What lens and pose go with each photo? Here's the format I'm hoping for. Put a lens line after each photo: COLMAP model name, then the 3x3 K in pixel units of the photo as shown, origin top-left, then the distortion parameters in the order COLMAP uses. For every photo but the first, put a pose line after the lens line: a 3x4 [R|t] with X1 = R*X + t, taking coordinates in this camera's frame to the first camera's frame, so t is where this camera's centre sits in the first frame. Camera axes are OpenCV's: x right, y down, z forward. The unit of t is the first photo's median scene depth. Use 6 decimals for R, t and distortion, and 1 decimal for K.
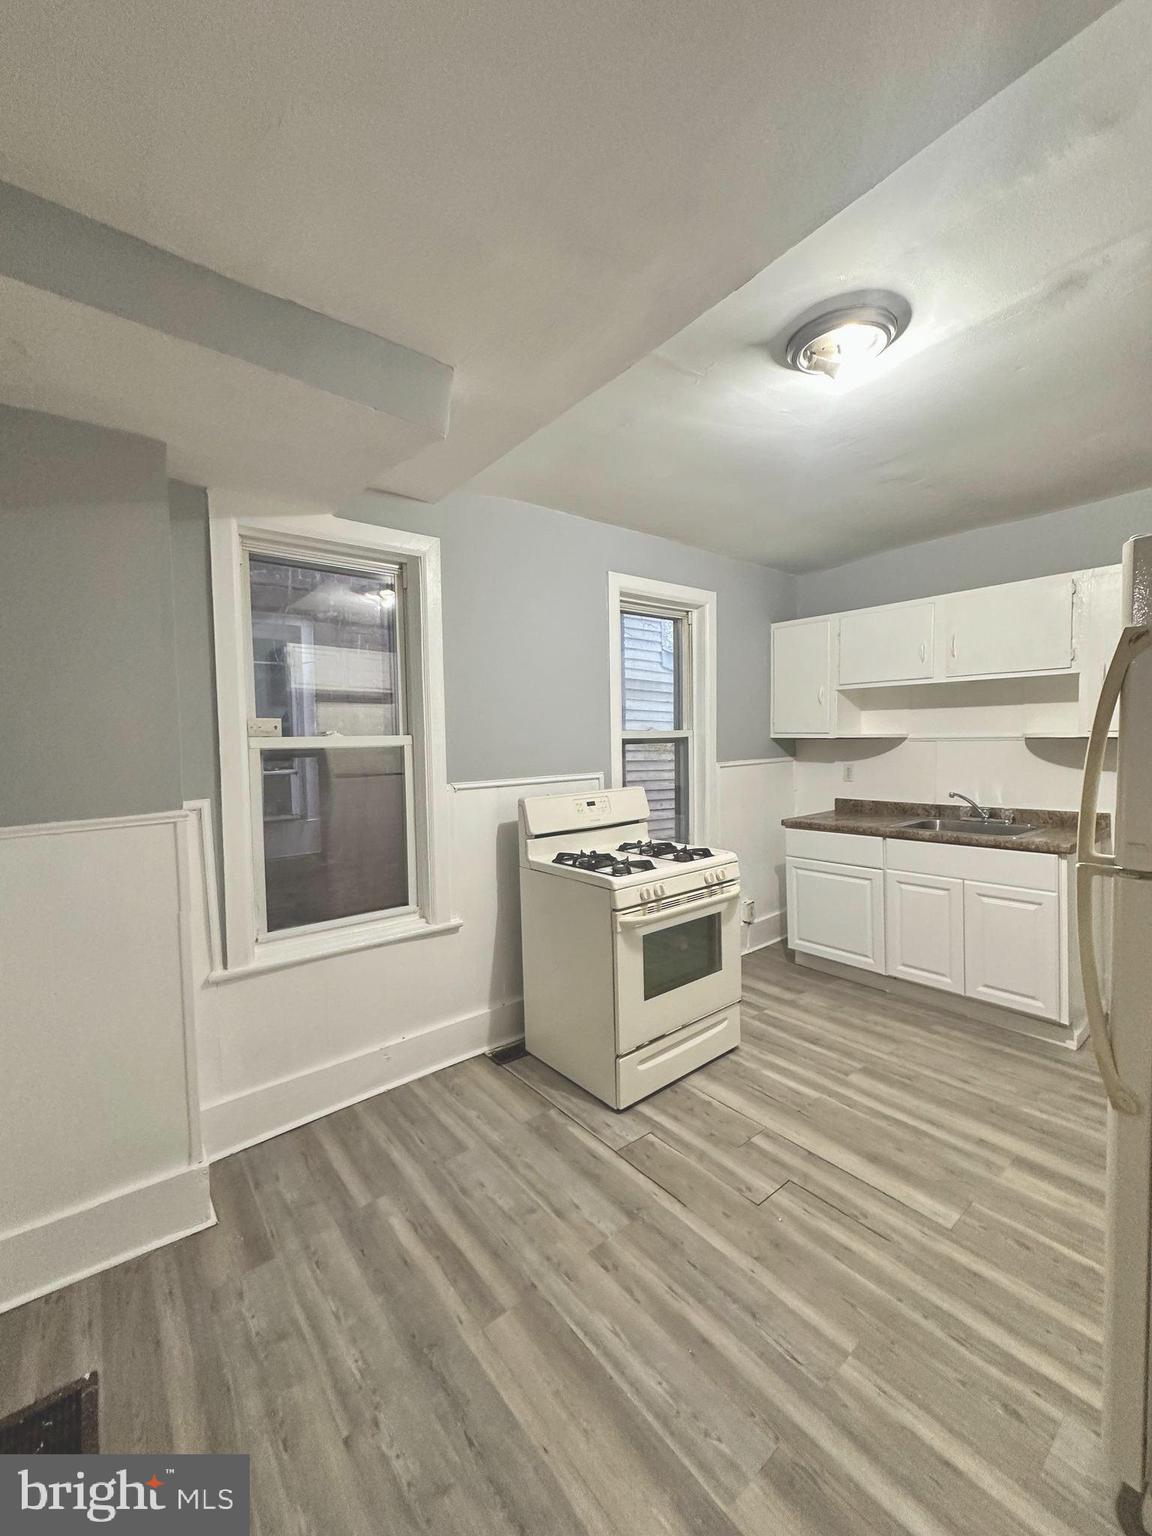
lens RADIAL K [[610.1, 0, 576.0], [0, 610.1, 768.0], [0, 0, 1]] dist [-0.005161, 0.000324]
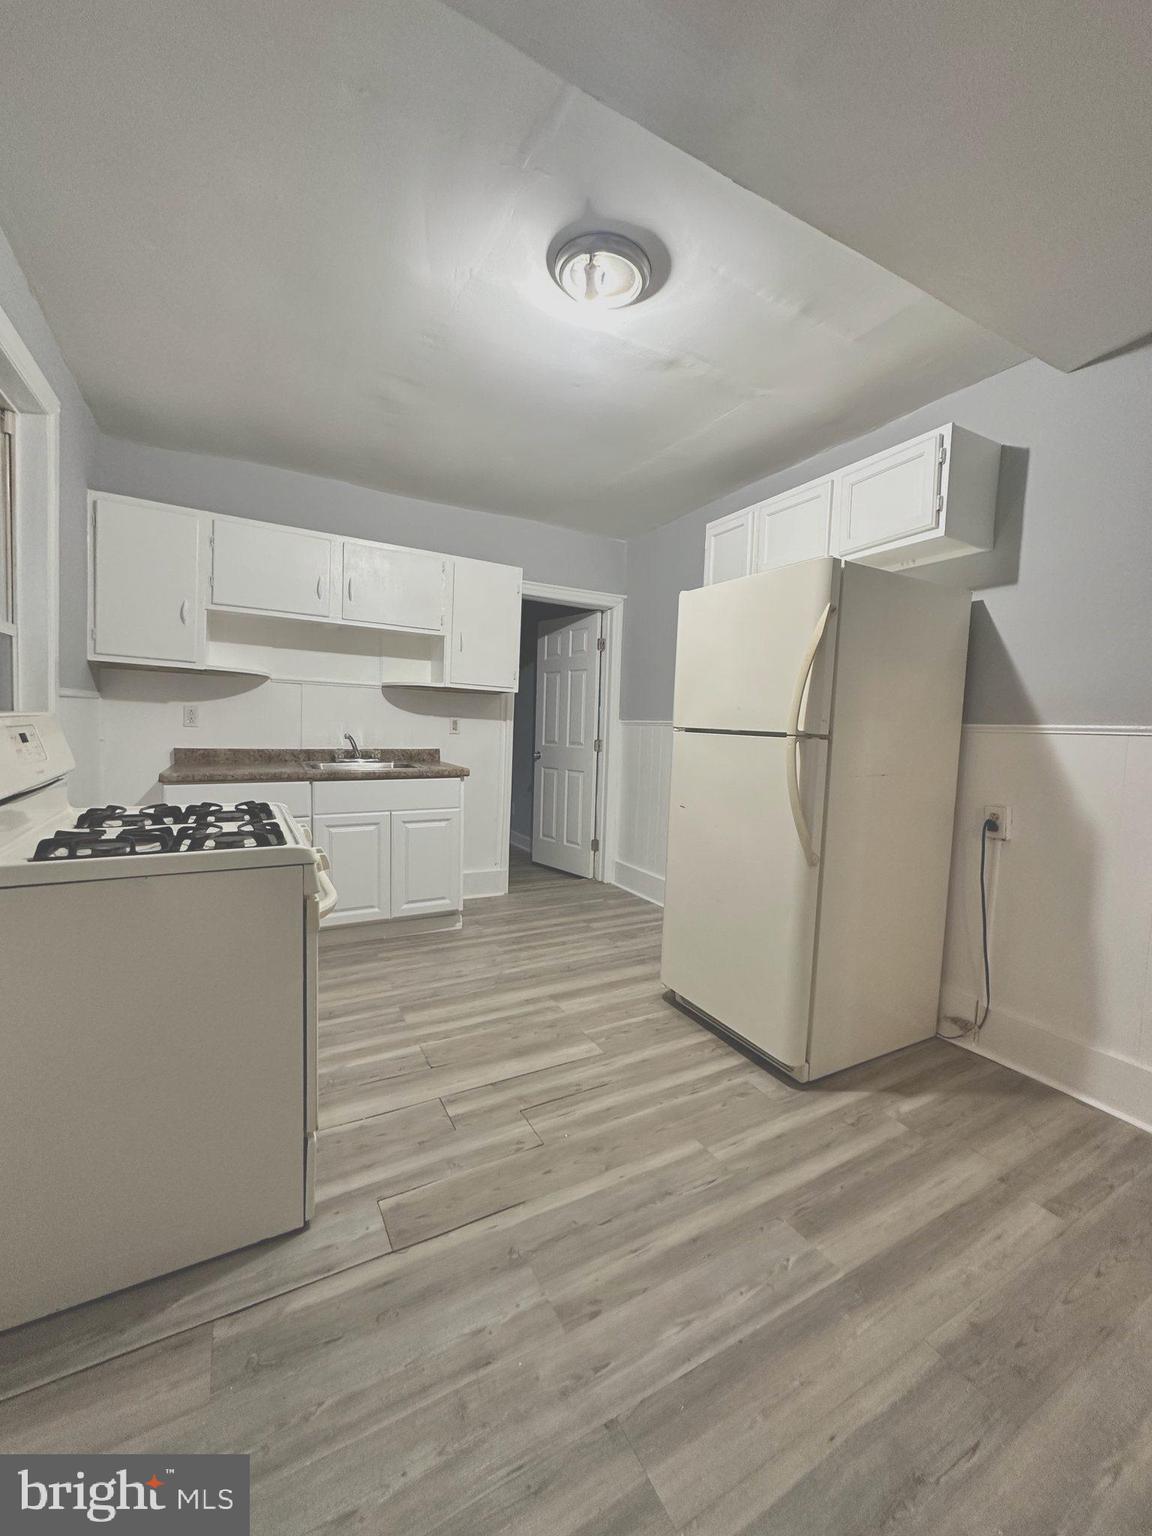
lens RADIAL K [[610.1, 0, 576.0], [0, 610.1, 768.0], [0, 0, 1]] dist [-0.005161, 0.000324]
pose [[0.158235, -0.039492, 0.986611, -0.530073], [0.007265, 0.999219, 0.038832, 0.095279], [-0.987375, 0.001023, 0.158399, 0.717657]]
